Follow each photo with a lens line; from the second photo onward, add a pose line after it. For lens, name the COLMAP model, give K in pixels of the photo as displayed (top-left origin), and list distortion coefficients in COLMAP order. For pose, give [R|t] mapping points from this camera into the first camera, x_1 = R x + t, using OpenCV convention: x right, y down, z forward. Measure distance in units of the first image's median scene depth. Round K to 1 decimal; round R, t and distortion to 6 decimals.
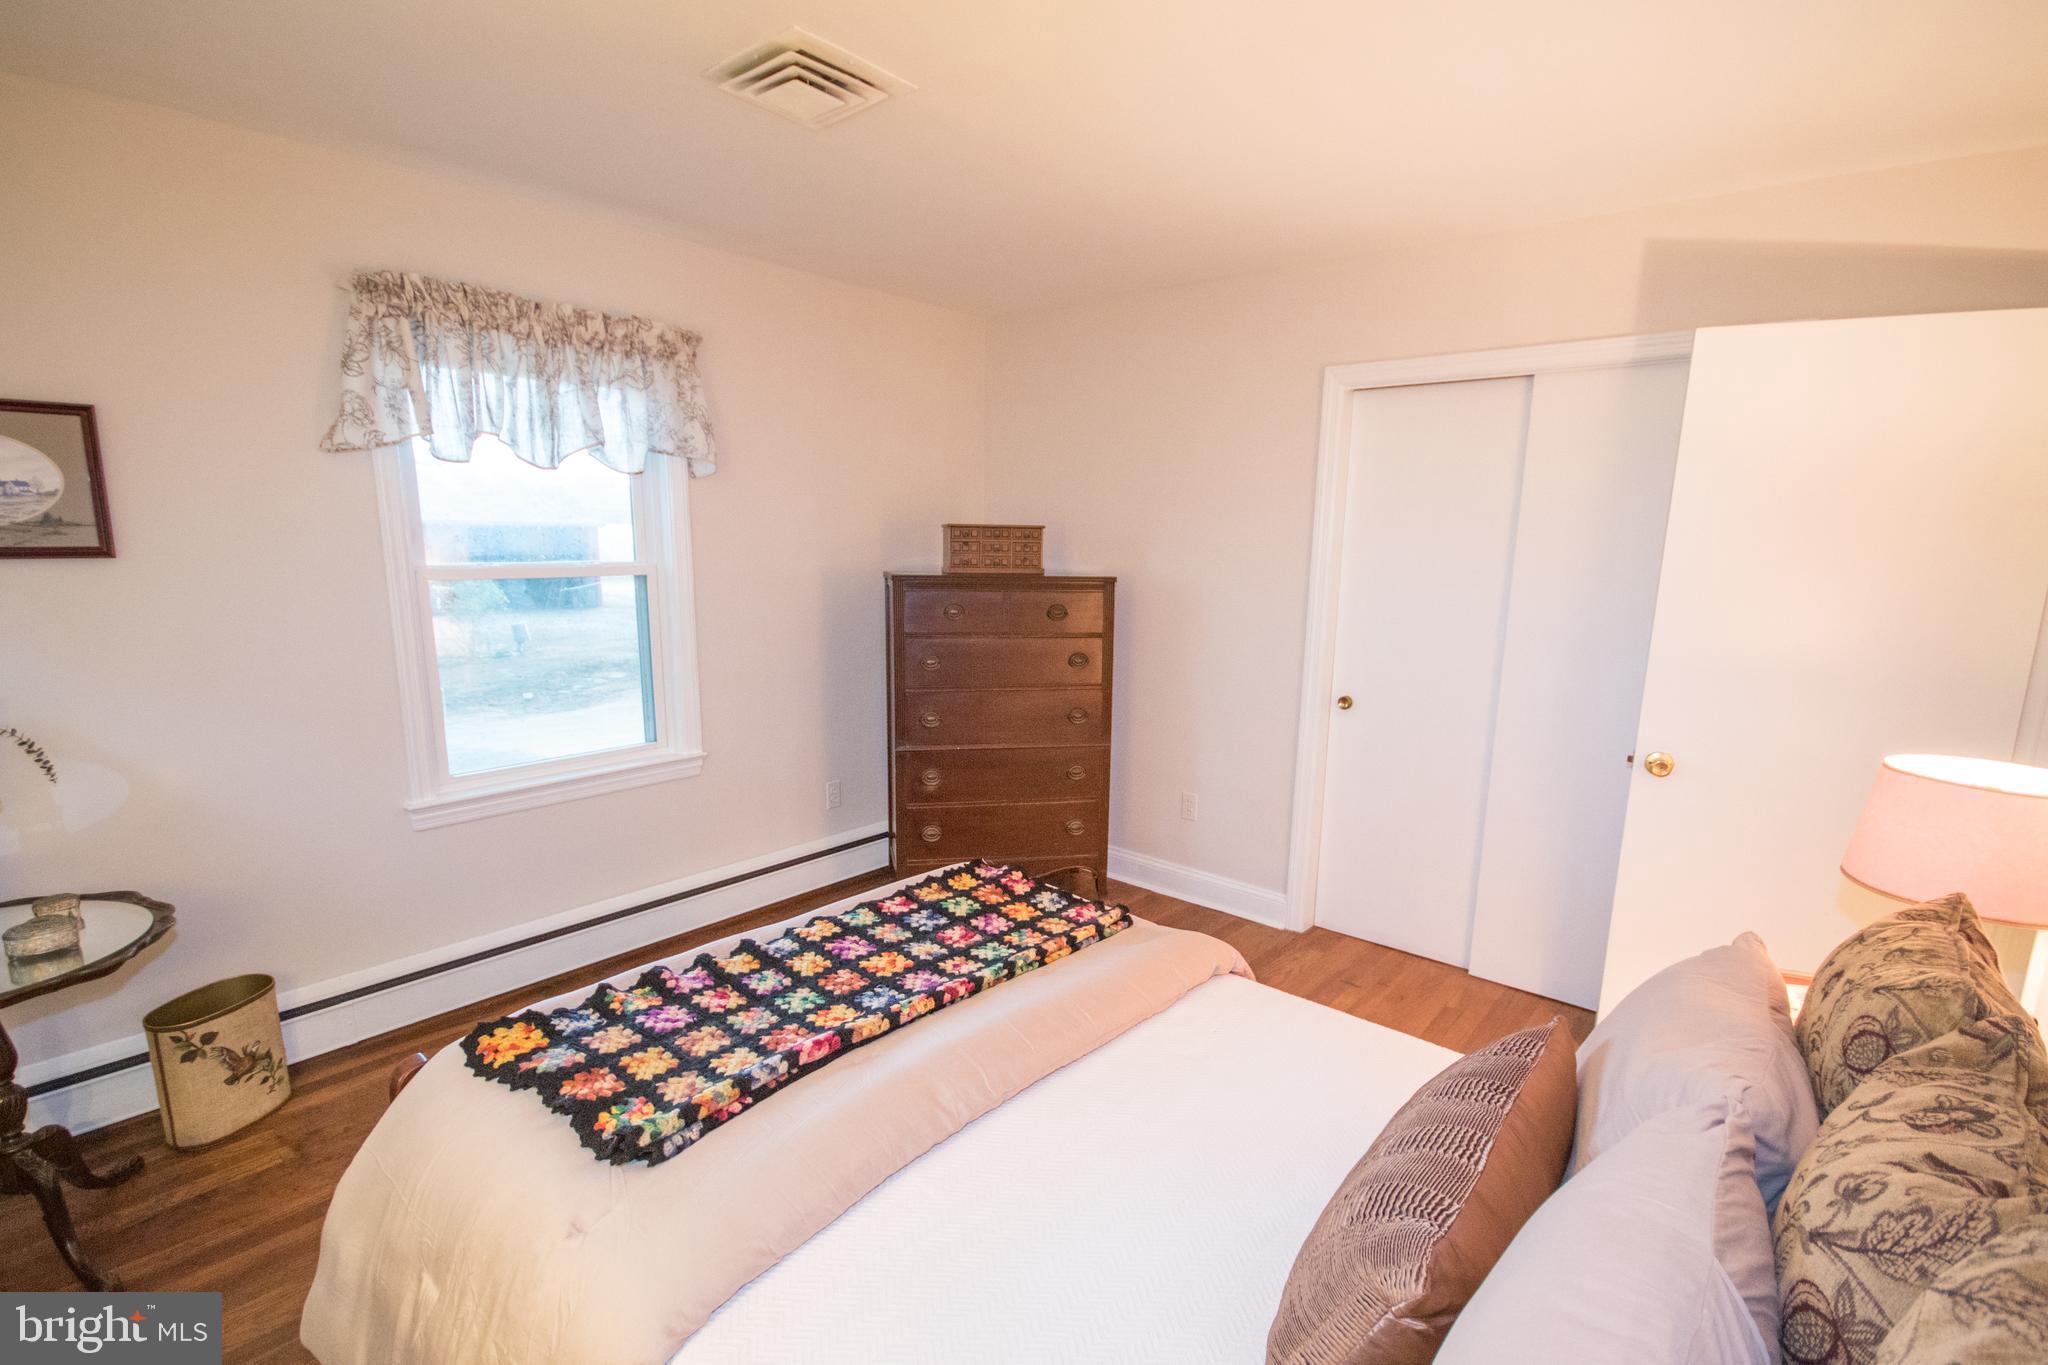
lens RADIAL K [[957.2, 0, 1013.7], [0, 957.2, 720.8], [0, 0, 1]] dist [-0.001246, -0.001554]
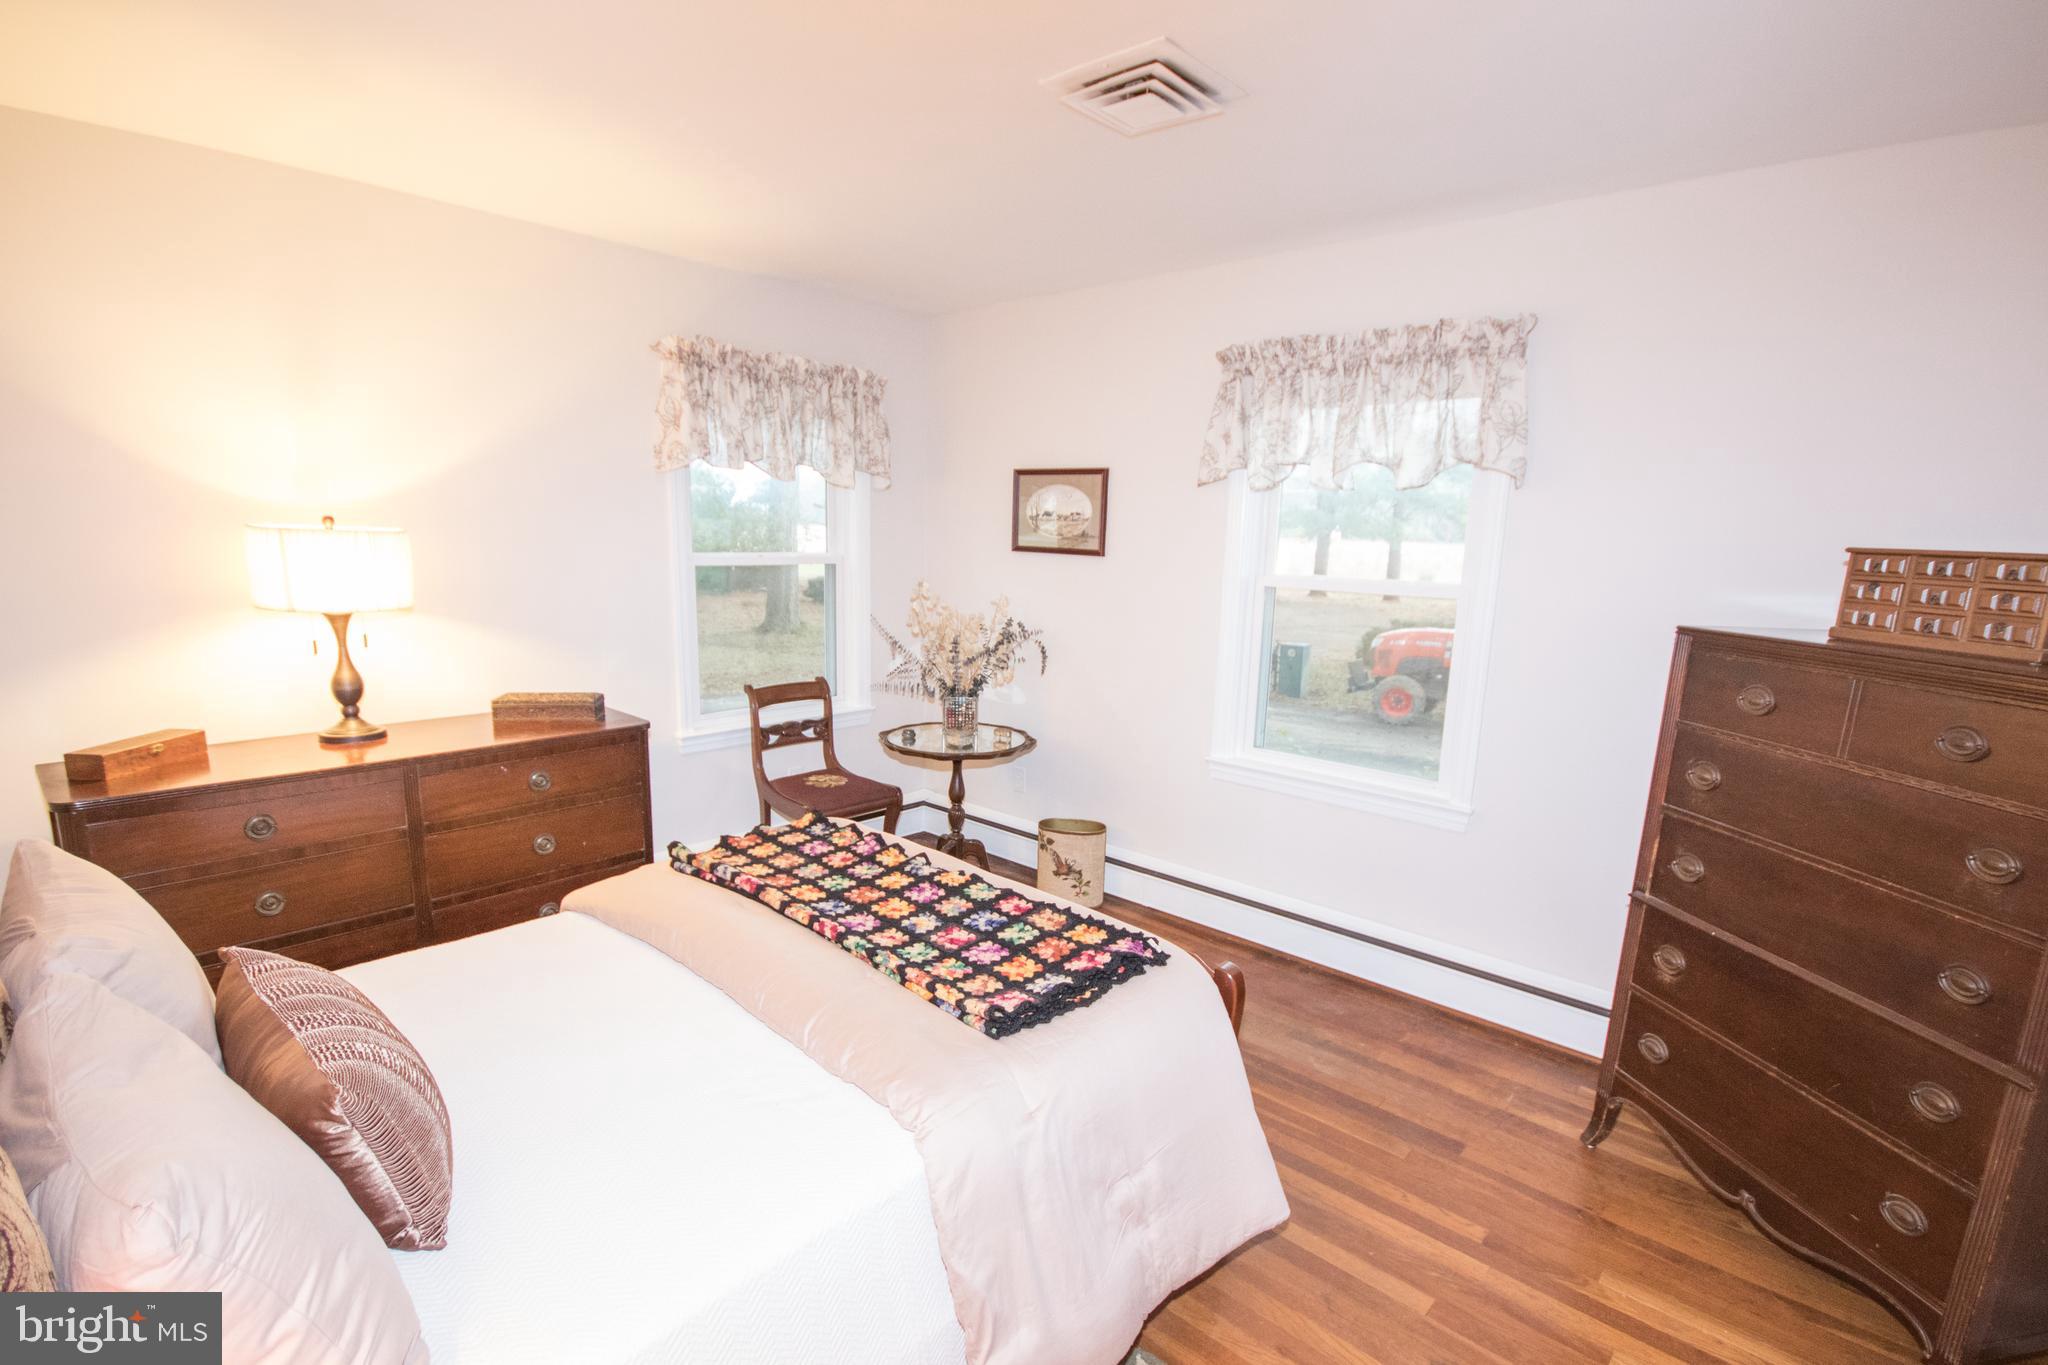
lens RADIAL K [[957.2, 0, 1013.7], [0, 957.2, 720.8], [0, 0, 1]] dist [-0.001246, -0.001554]
pose [[-0.021949, 0.184847, -0.982522, 0.860125], [-0.221157, 0.957514, 0.185083, -0.187203], [0.974991, 0.221354, 0.019863, 0.958303]]
